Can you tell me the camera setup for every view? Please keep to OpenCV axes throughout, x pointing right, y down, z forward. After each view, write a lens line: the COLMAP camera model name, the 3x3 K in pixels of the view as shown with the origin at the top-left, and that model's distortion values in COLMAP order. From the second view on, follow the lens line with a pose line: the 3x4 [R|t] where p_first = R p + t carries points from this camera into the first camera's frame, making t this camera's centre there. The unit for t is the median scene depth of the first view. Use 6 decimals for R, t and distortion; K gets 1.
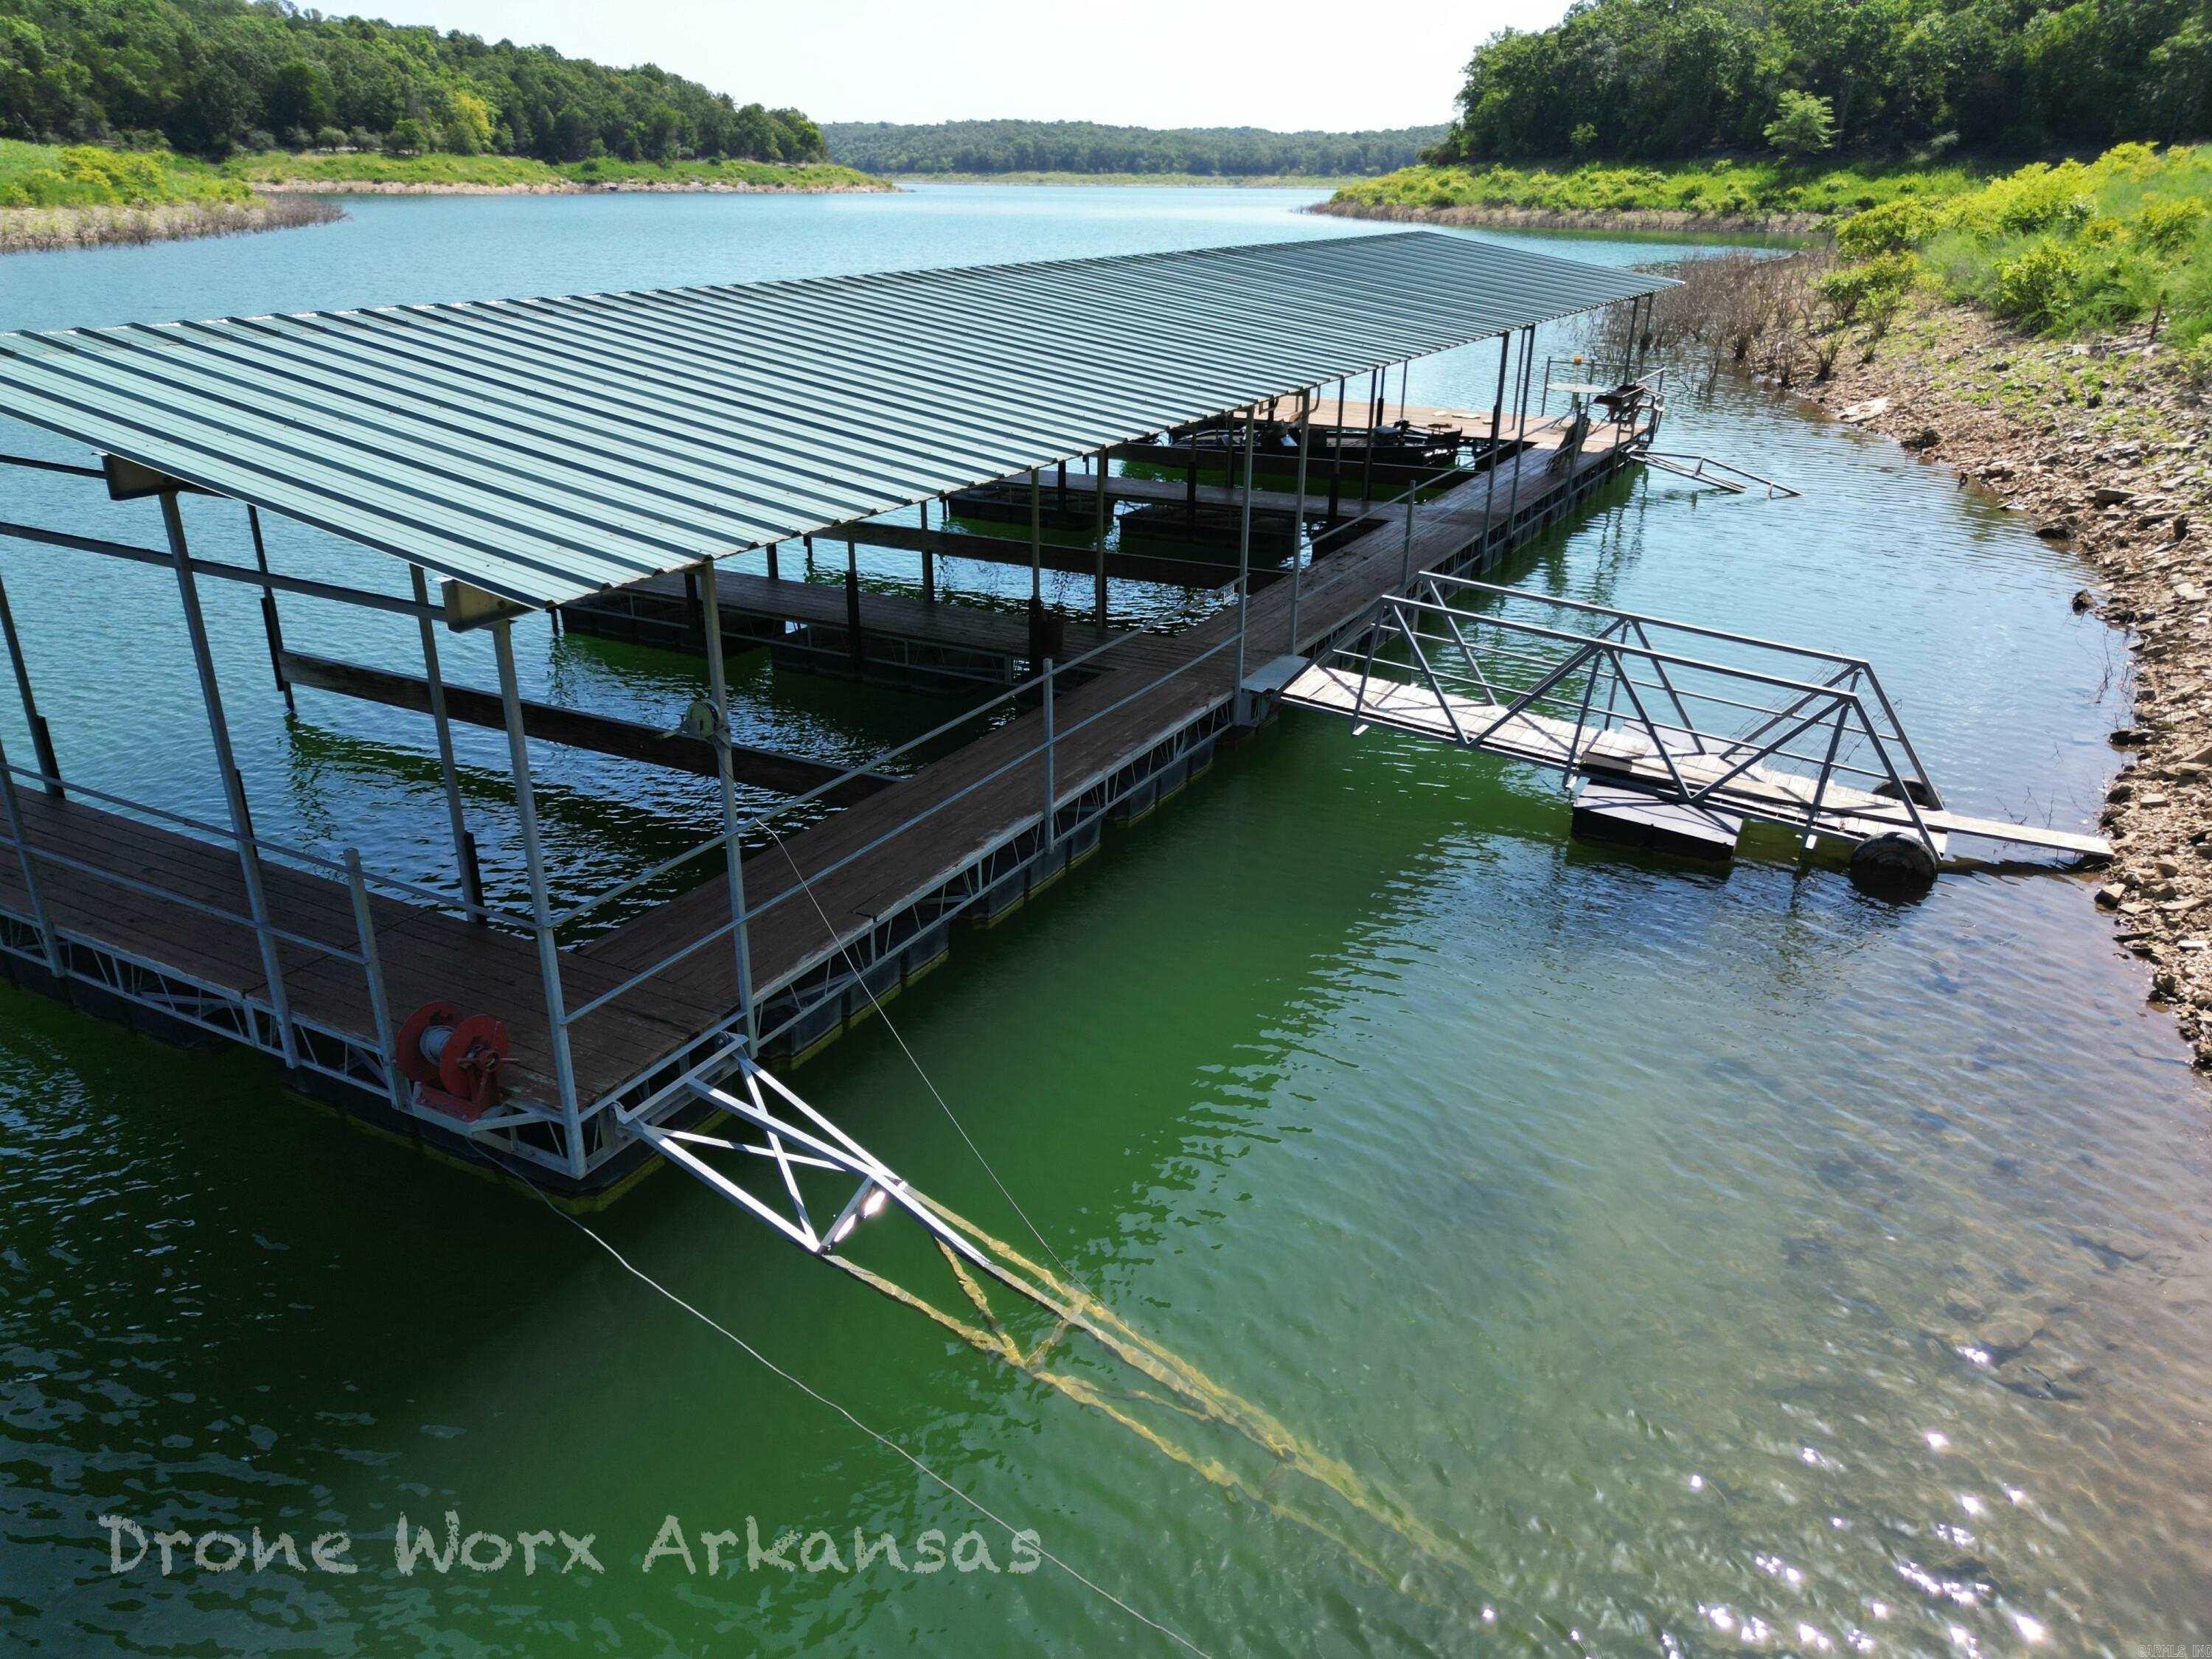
lens RADIAL K [[1543.5, 0, 1106.0], [0, 1543.5, 829.5], [0, 0, 1]] dist [0.070992, -0.076254]
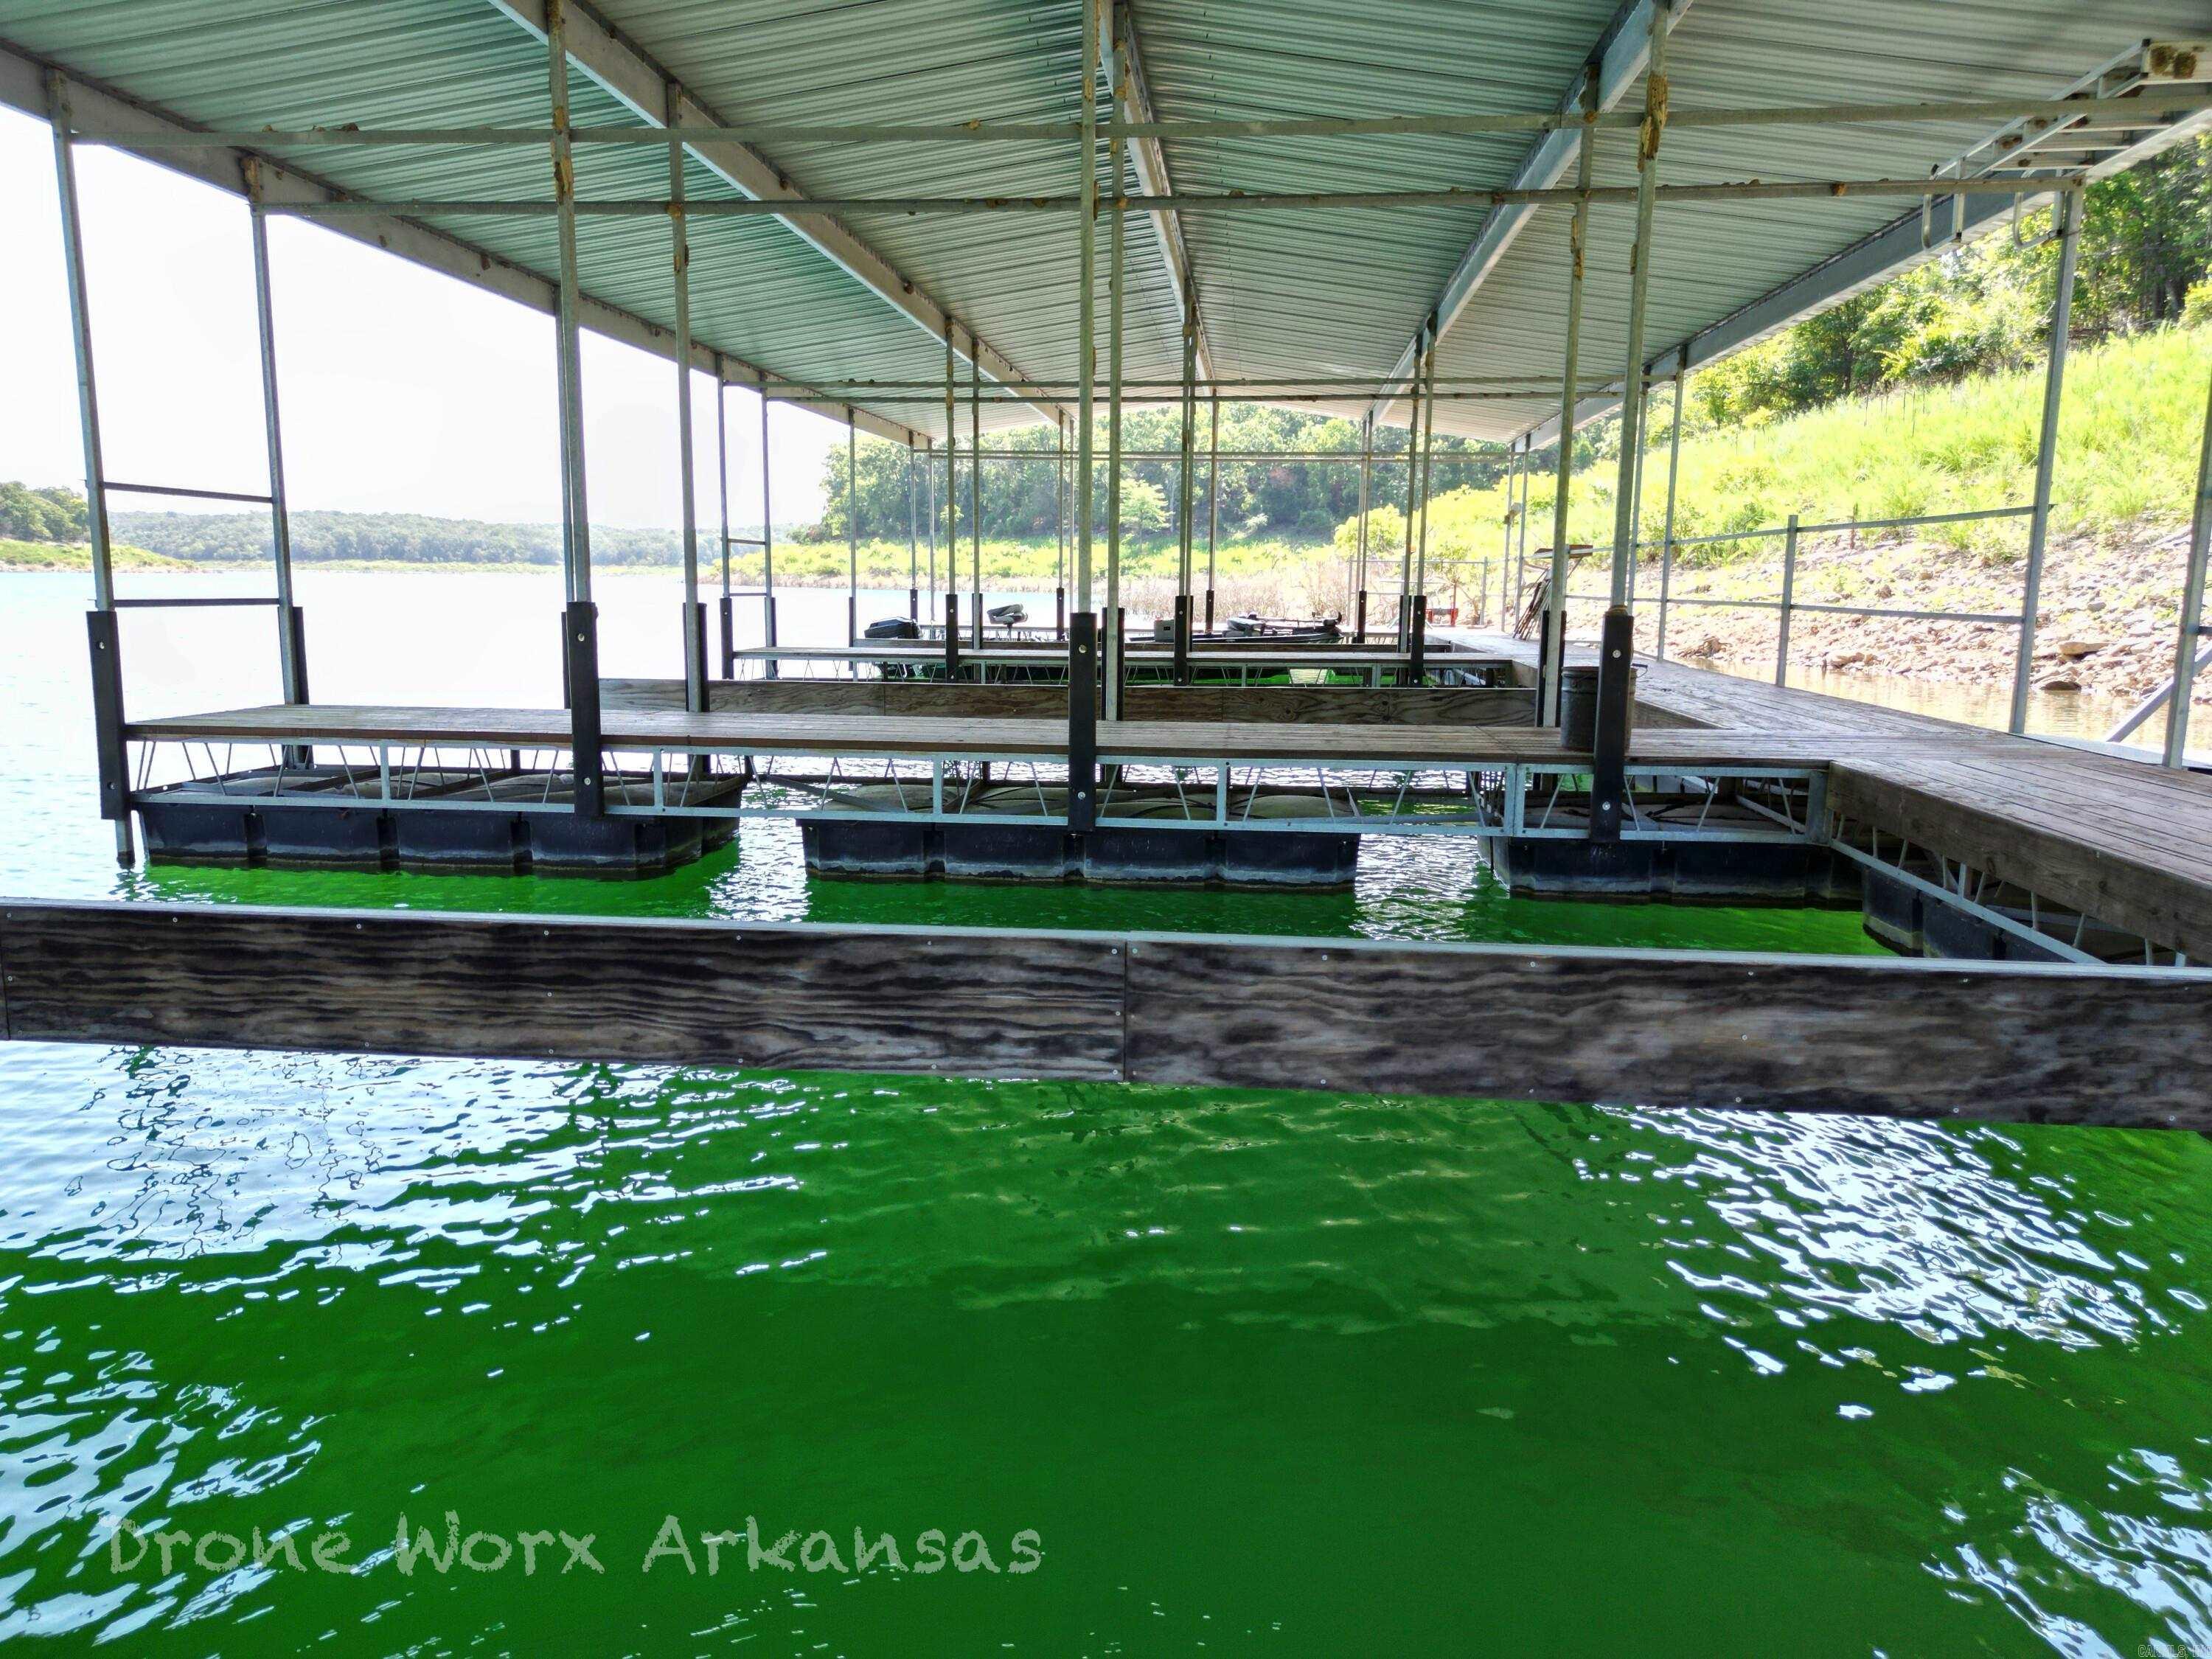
lens RADIAL K [[1554.4, 0, 1107.4], [0, 1554.4, 825.7], [0, 0, 1]] dist [0.080421, -0.077127]
pose [[0.922848, -0.060900, 0.380320, -0.059345], [0.147118, 0.968287, -0.201931, -0.004345], [-0.355961, 0.242303, 0.902541, 0.117812]]
